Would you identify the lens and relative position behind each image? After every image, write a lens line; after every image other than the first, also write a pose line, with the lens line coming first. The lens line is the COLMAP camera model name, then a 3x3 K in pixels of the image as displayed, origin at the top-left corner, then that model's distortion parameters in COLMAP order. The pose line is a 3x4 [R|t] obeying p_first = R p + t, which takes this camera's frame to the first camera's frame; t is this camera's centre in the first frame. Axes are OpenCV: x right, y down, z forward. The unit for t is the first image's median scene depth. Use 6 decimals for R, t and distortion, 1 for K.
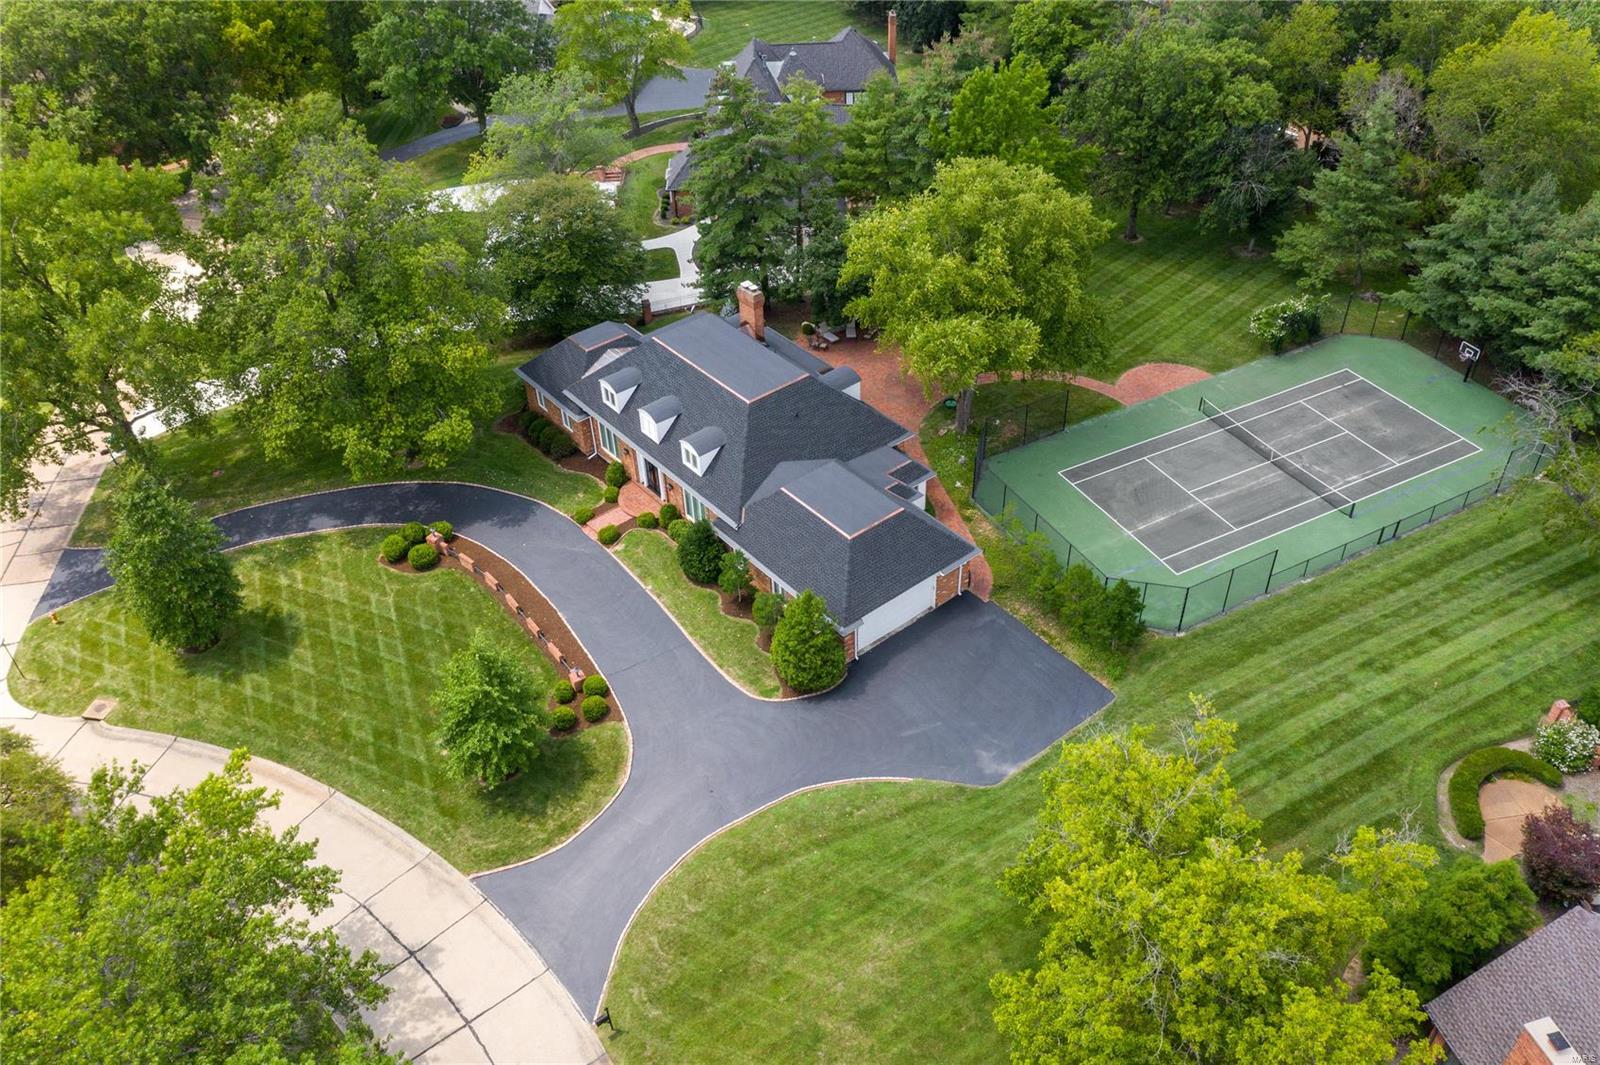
lens RADIAL K [[1238.0, 0, 795.6], [0, 1238.0, 564.7], [0, 0, 1]] dist [-0.005755, 0.004536]
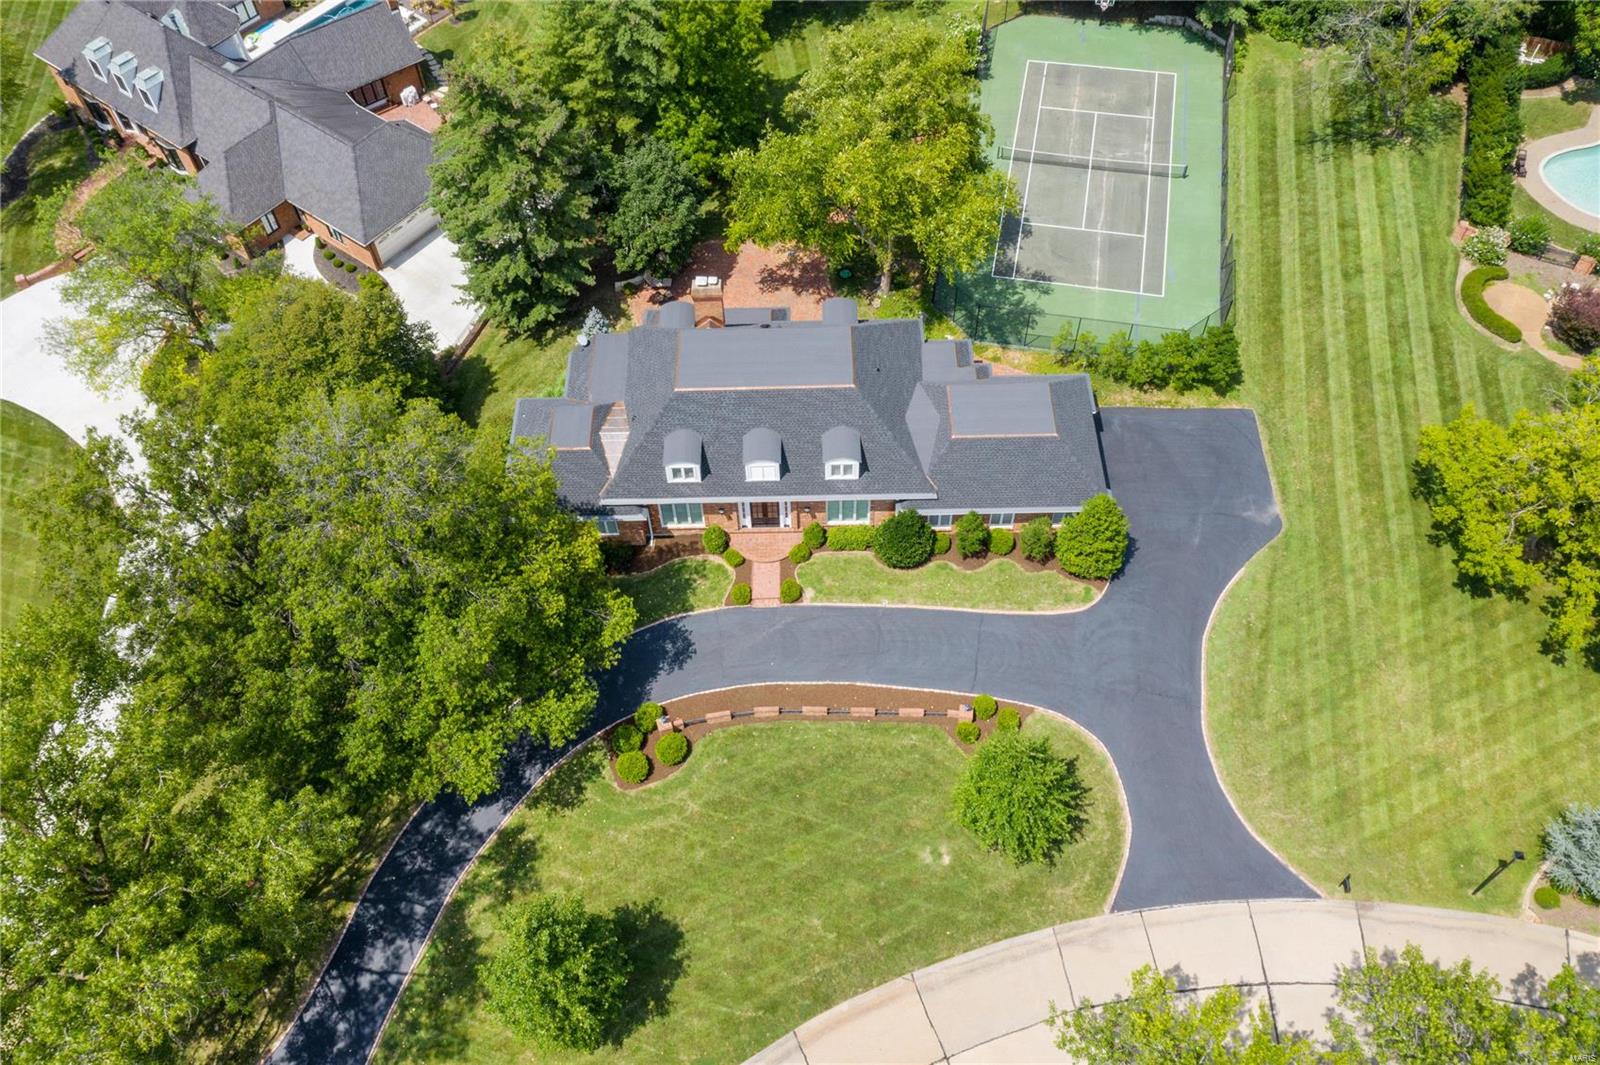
lens RADIAL K [[1238.0, 0, 795.6], [0, 1238.0, 564.7], [0, 0, 1]] dist [-0.005755, 0.004536]
pose [[0.630176, -0.635442, 0.446198, -0.565530], [0.516011, 0.772141, 0.370852, -0.392219], [-0.580182, -0.003459, 0.814479, 0.249767]]
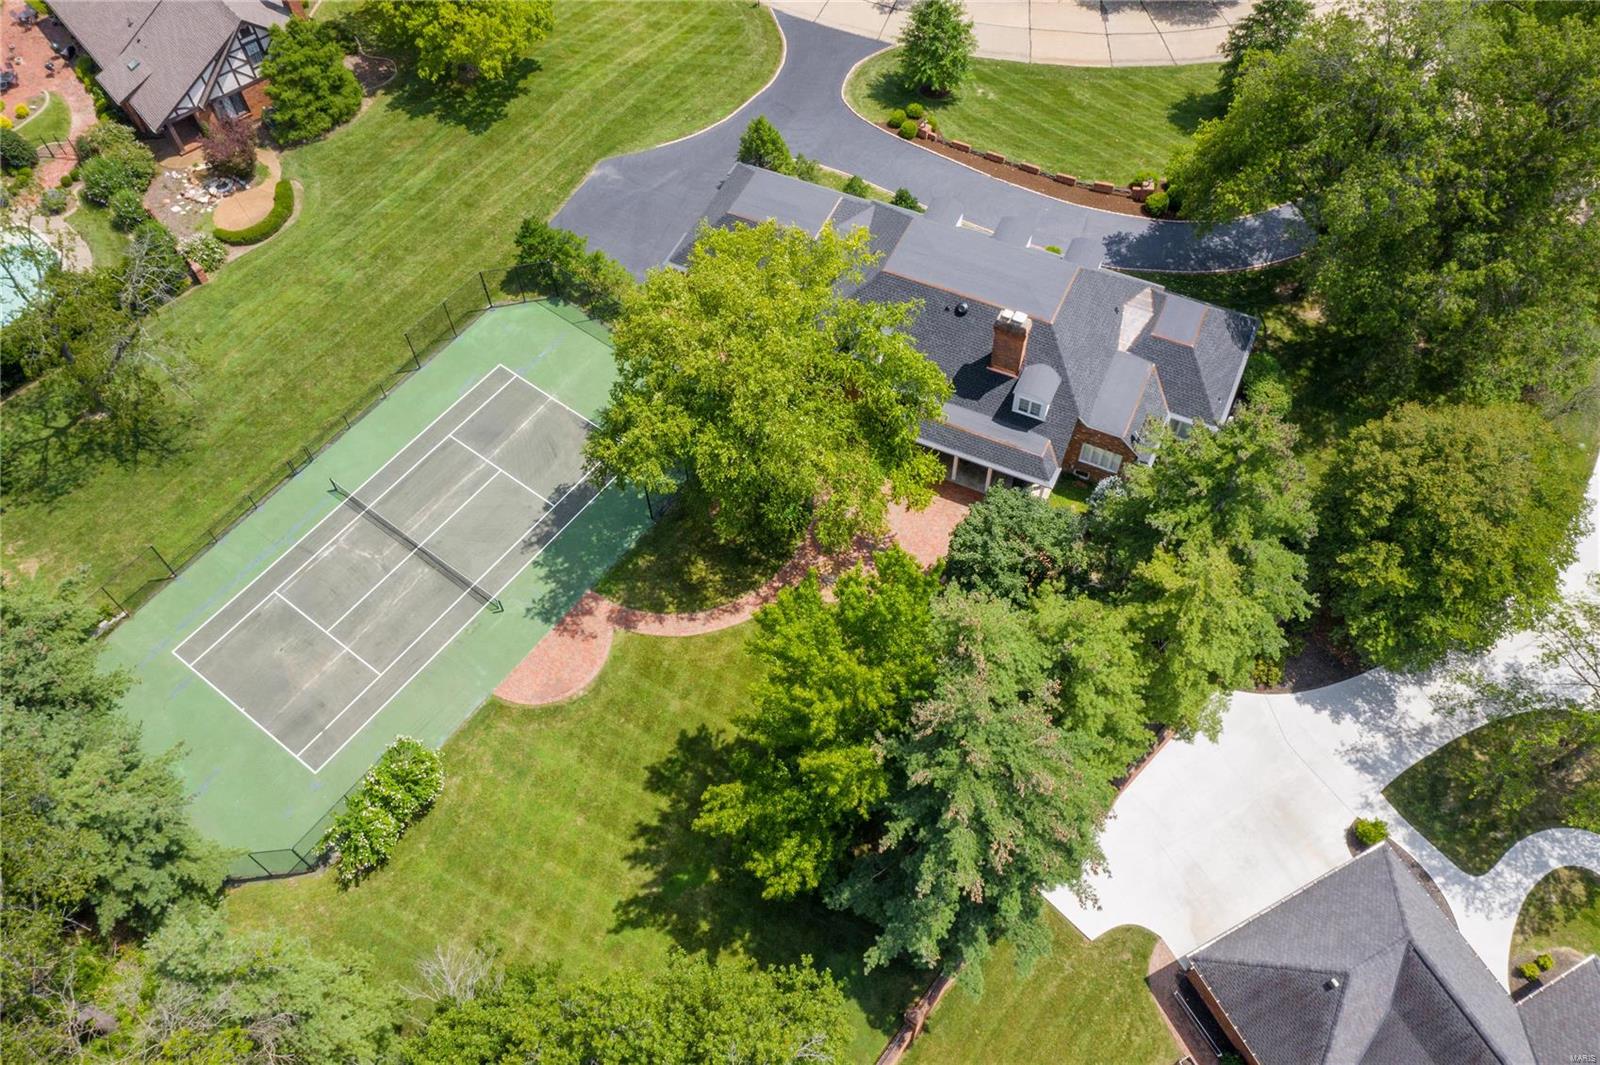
lens RADIAL K [[1238.0, 0, 795.6], [0, 1238.0, 564.7], [0, 0, 1]] dist [-0.005755, 0.004536]
pose [[-0.903153, 0.388333, -0.183061, 0.331236], [-0.245406, -0.117105, 0.962321, -1.075566], [0.352264, 0.914048, 0.201063, 1.004351]]
